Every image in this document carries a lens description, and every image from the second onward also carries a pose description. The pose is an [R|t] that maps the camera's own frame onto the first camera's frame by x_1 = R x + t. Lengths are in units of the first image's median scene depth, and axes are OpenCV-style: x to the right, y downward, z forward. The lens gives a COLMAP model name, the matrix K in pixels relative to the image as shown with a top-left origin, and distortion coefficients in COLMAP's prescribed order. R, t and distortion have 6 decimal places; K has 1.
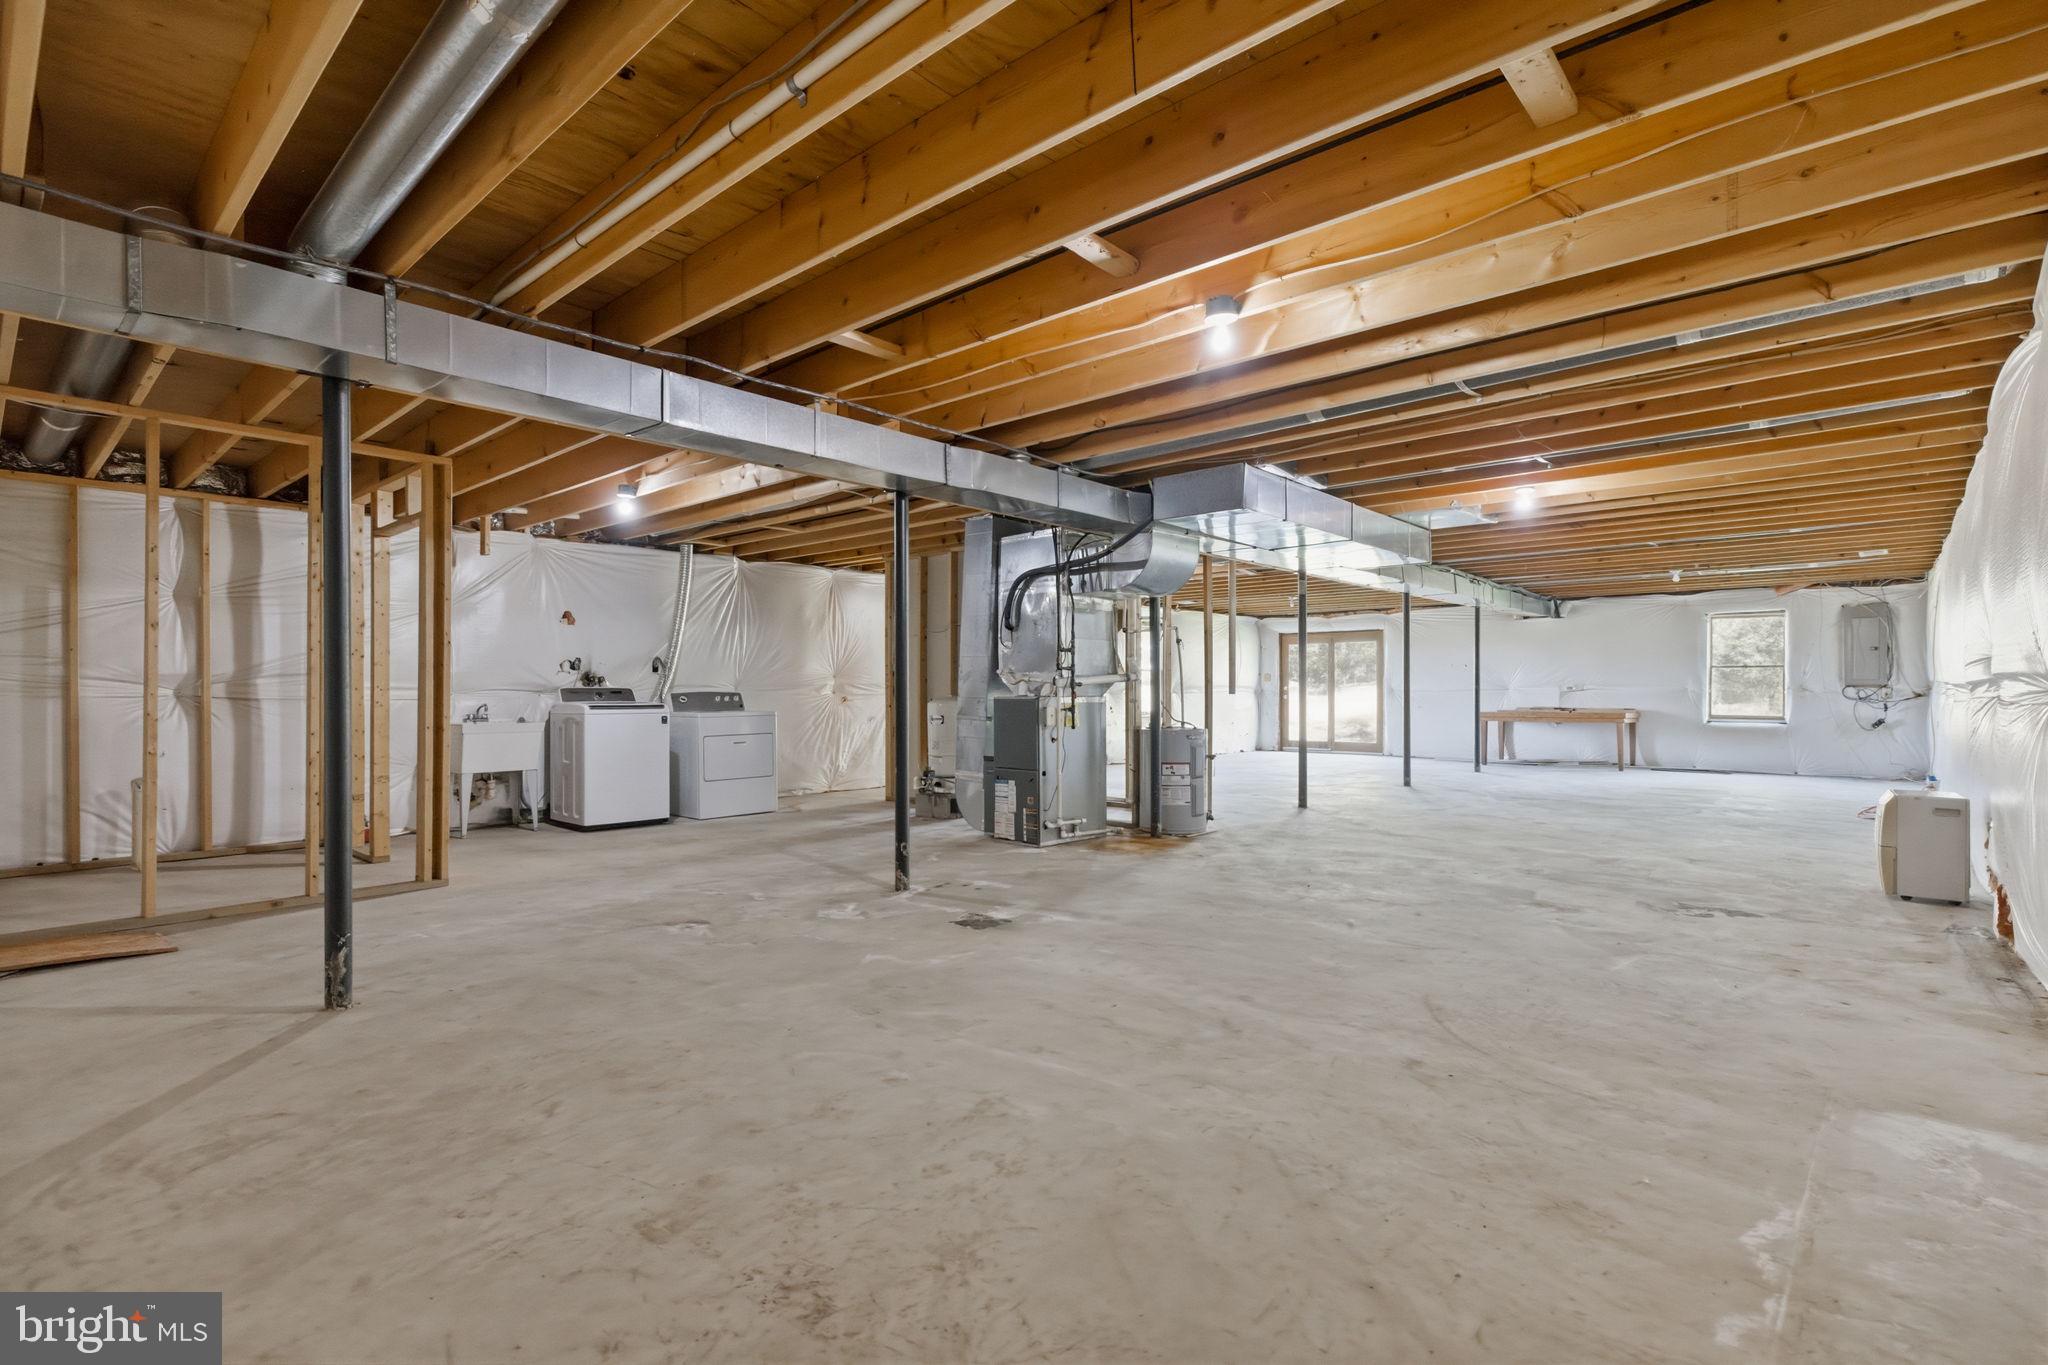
lens RADIAL K [[955.2, 0, 1022.5], [0, 955.2, 688.3], [0, 0, 1]] dist [0.002318, 0.000164]
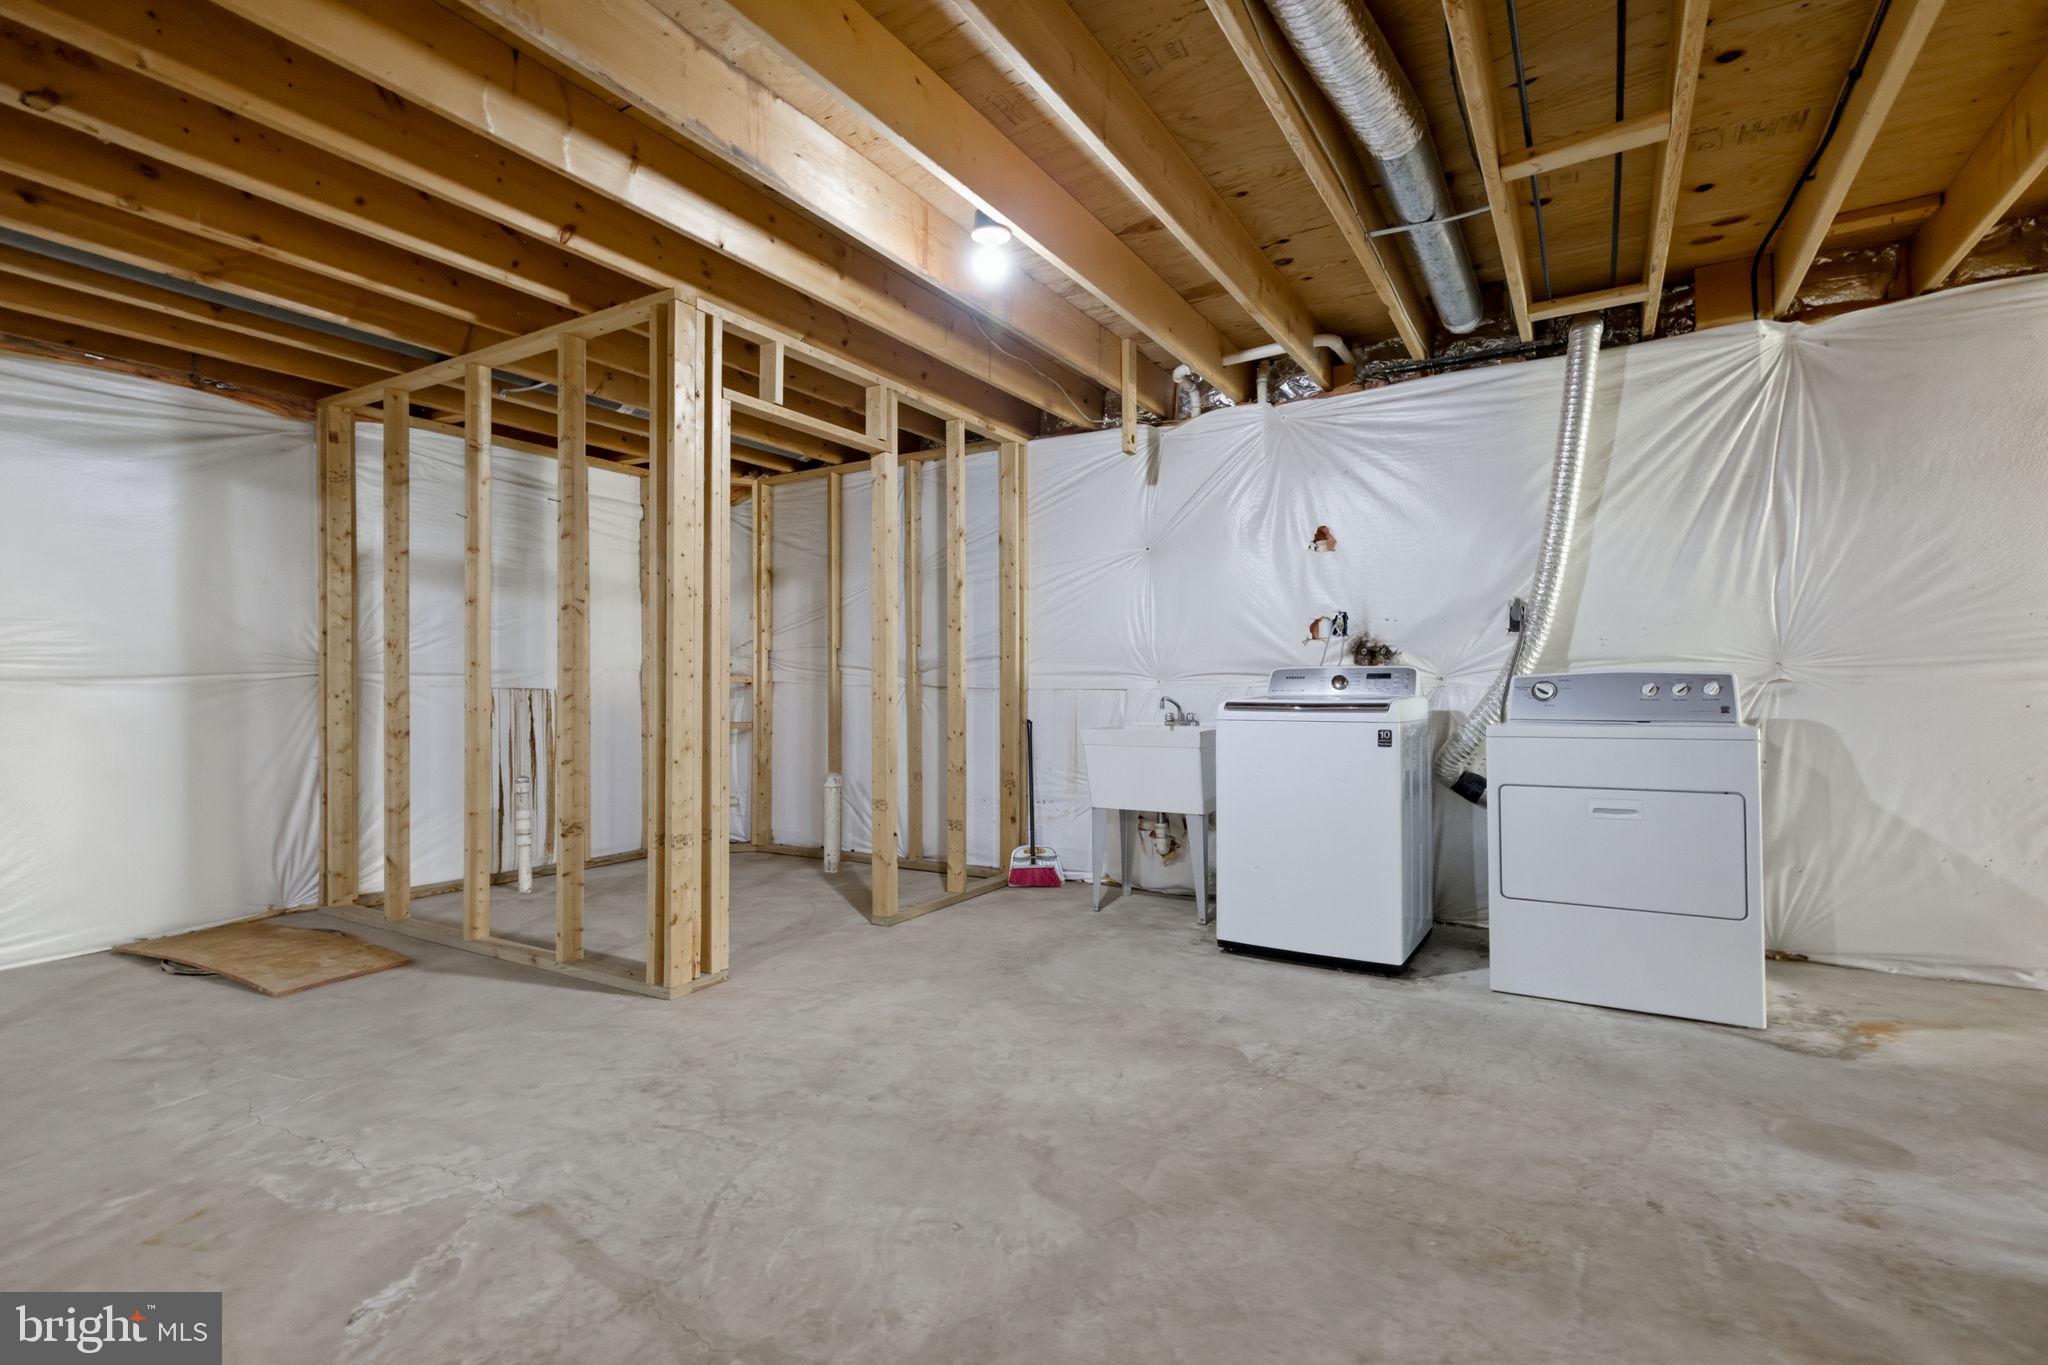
lens RADIAL K [[955.2, 0, 1028.0], [0, 955.2, 684.0], [0, 0, 1]] dist [0.002318, 0.000164]
pose [[0.197786, -0.000542, -0.980245, 0.019889], [0.009143, 0.999957, 0.001292, 0.005746], [0.980203, -0.009218, 0.197783, 0.726966]]
